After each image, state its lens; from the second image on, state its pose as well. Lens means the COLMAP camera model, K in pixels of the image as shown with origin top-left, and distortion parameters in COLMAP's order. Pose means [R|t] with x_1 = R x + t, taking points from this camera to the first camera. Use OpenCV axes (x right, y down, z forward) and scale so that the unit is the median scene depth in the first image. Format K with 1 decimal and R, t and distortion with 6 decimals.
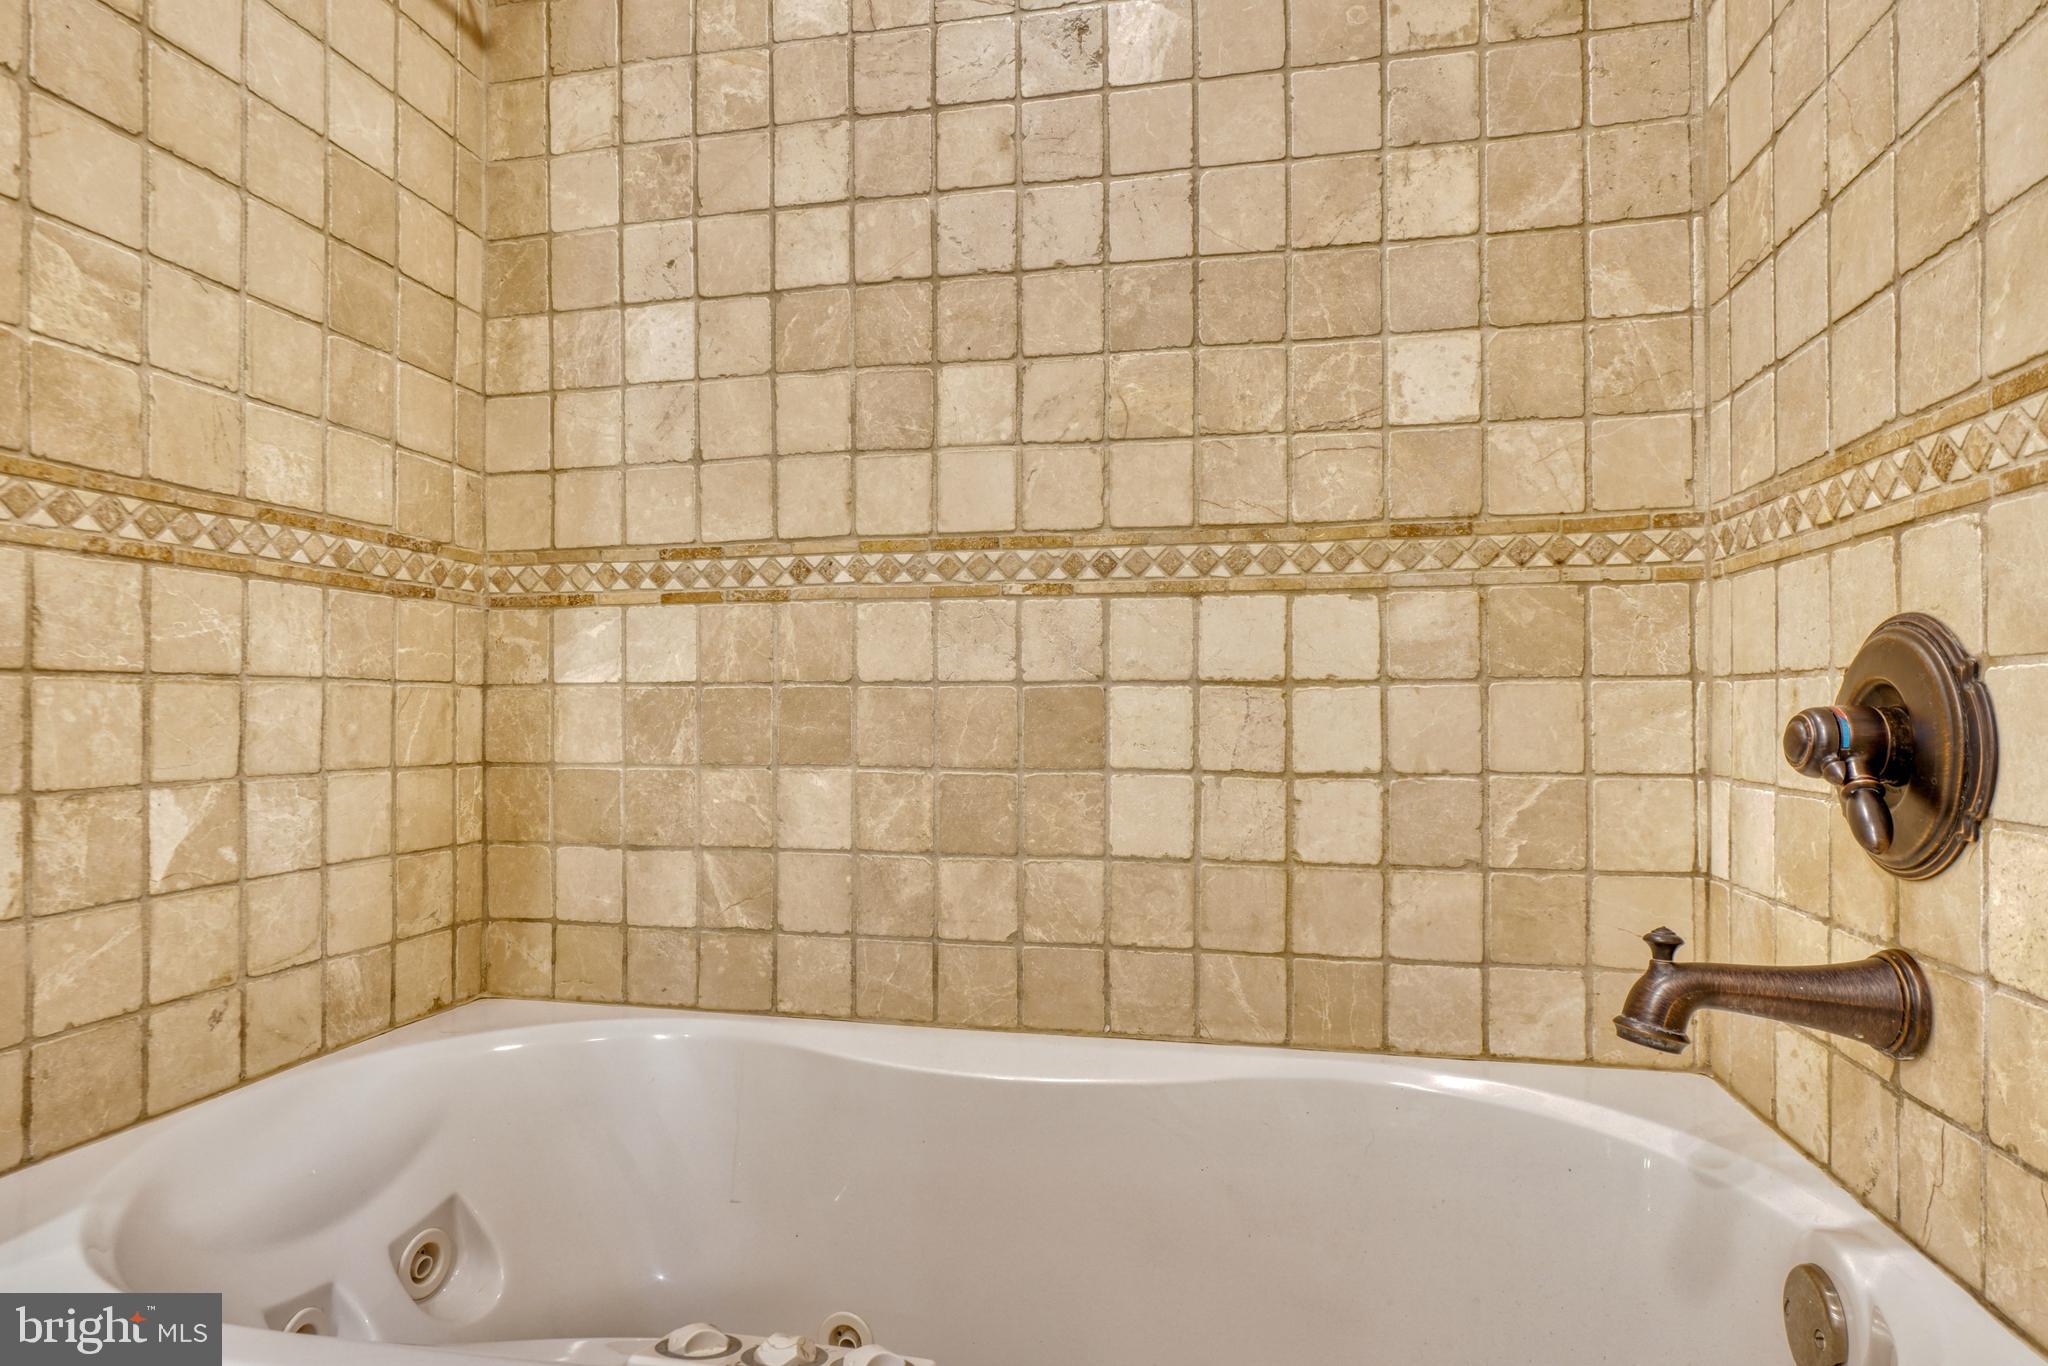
lens RADIAL K [[1140.5, 0, 1019.4], [0, 1140.5, 725.7], [0, 0, 1]] dist [-0.004123, 0.000297]
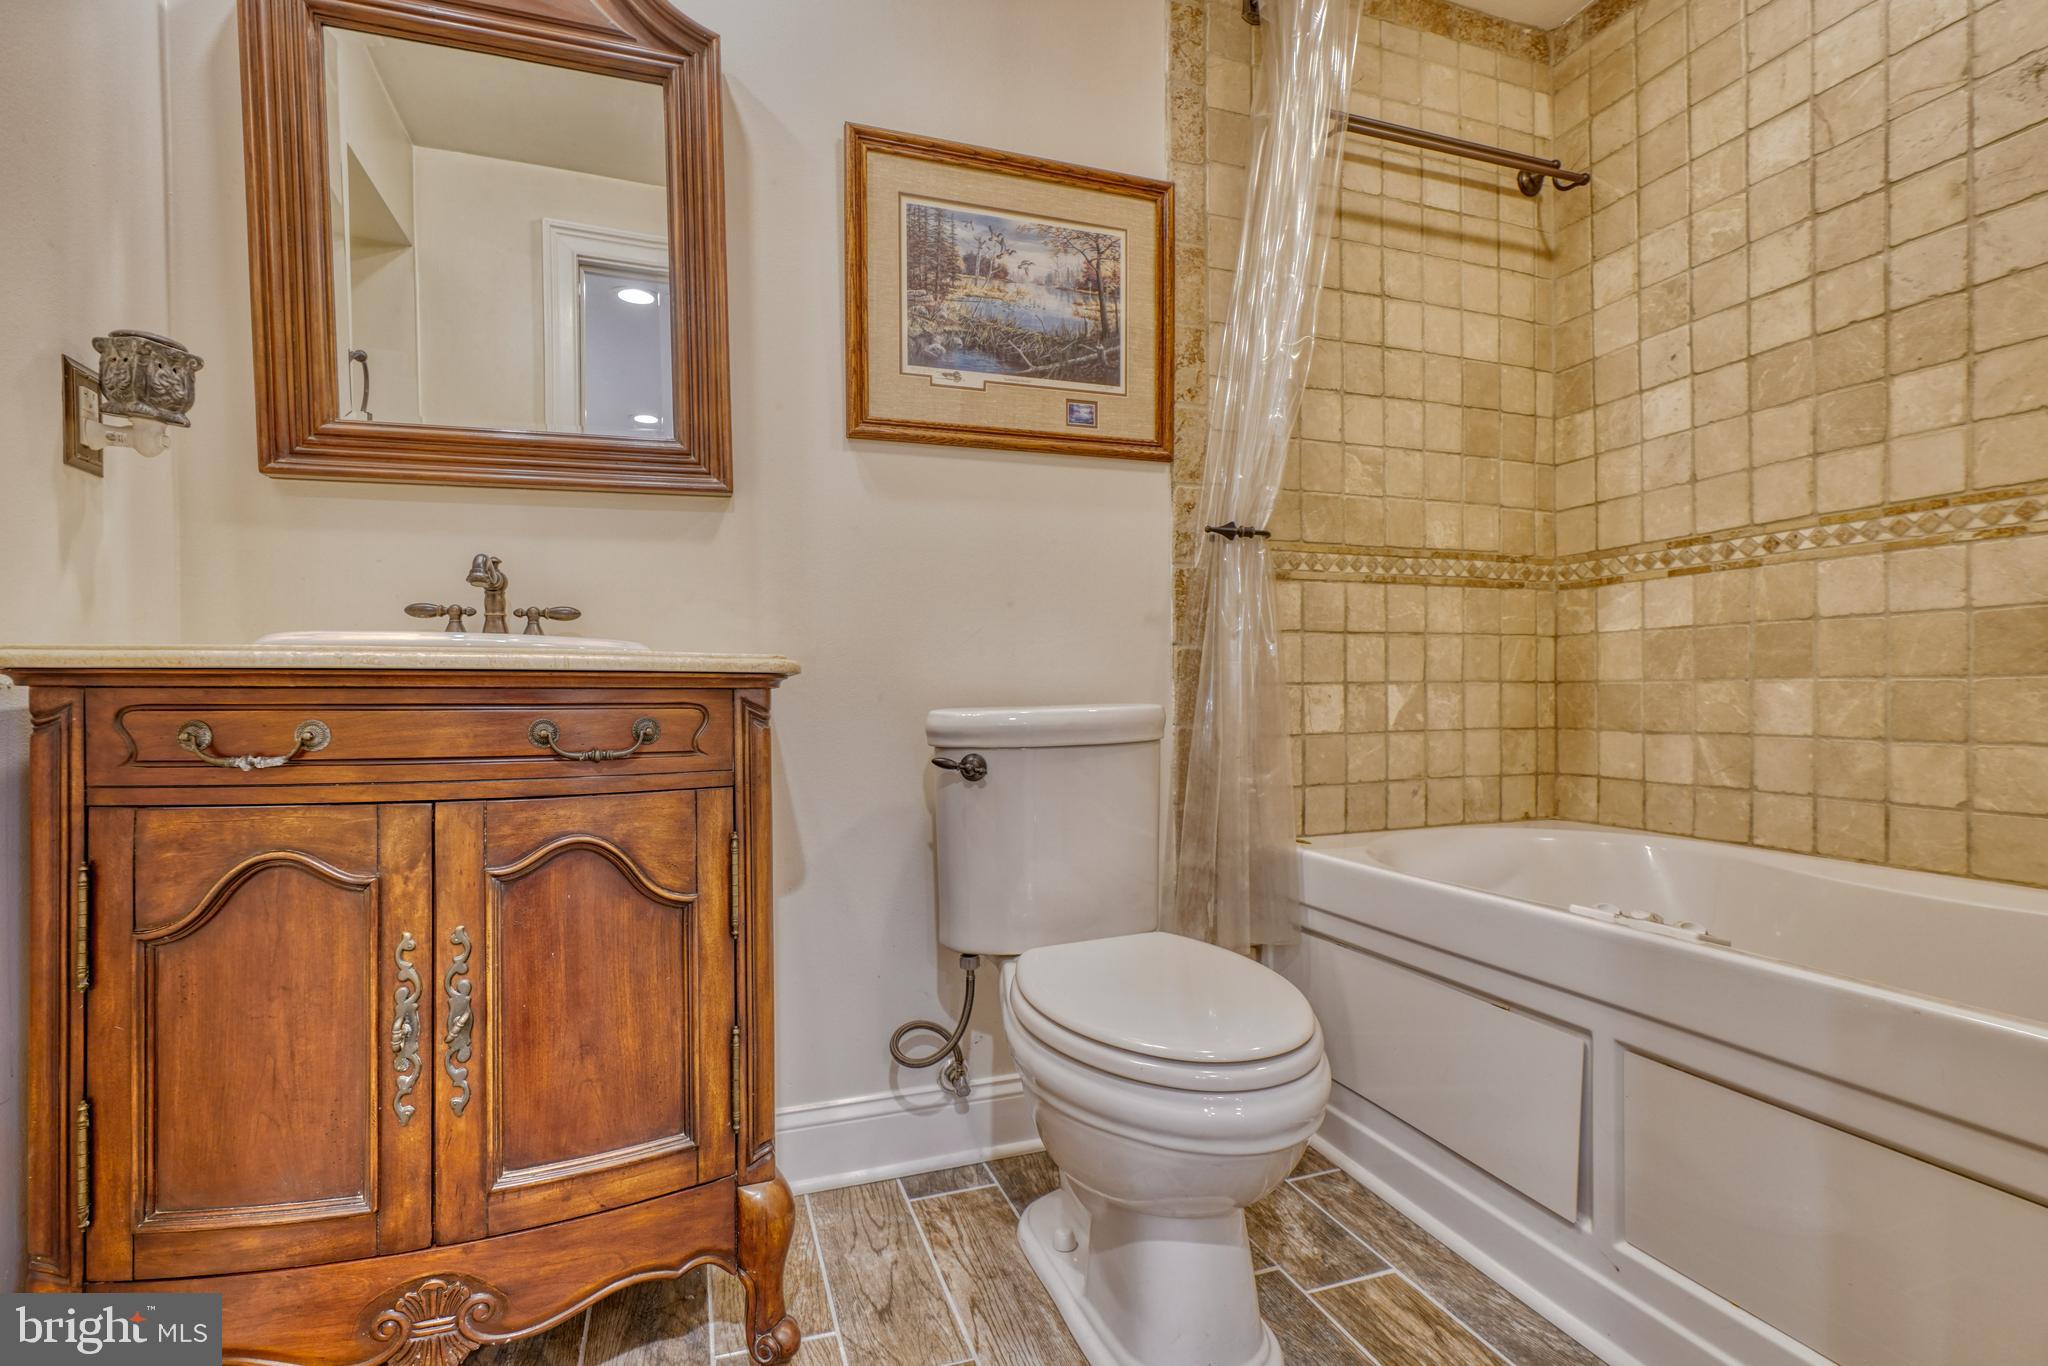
lens RADIAL K [[942.7, 0, 1005.0], [0, 942.7, 675.7], [0, 0, 1]] dist [-0.011451, 0.005165]
pose [[0.515987, -0.018432, -0.856398, 0.329299], [-0.004121, 0.999703, -0.023999, 0.065260], [0.856587, 0.015912, 0.515758, -0.456918]]
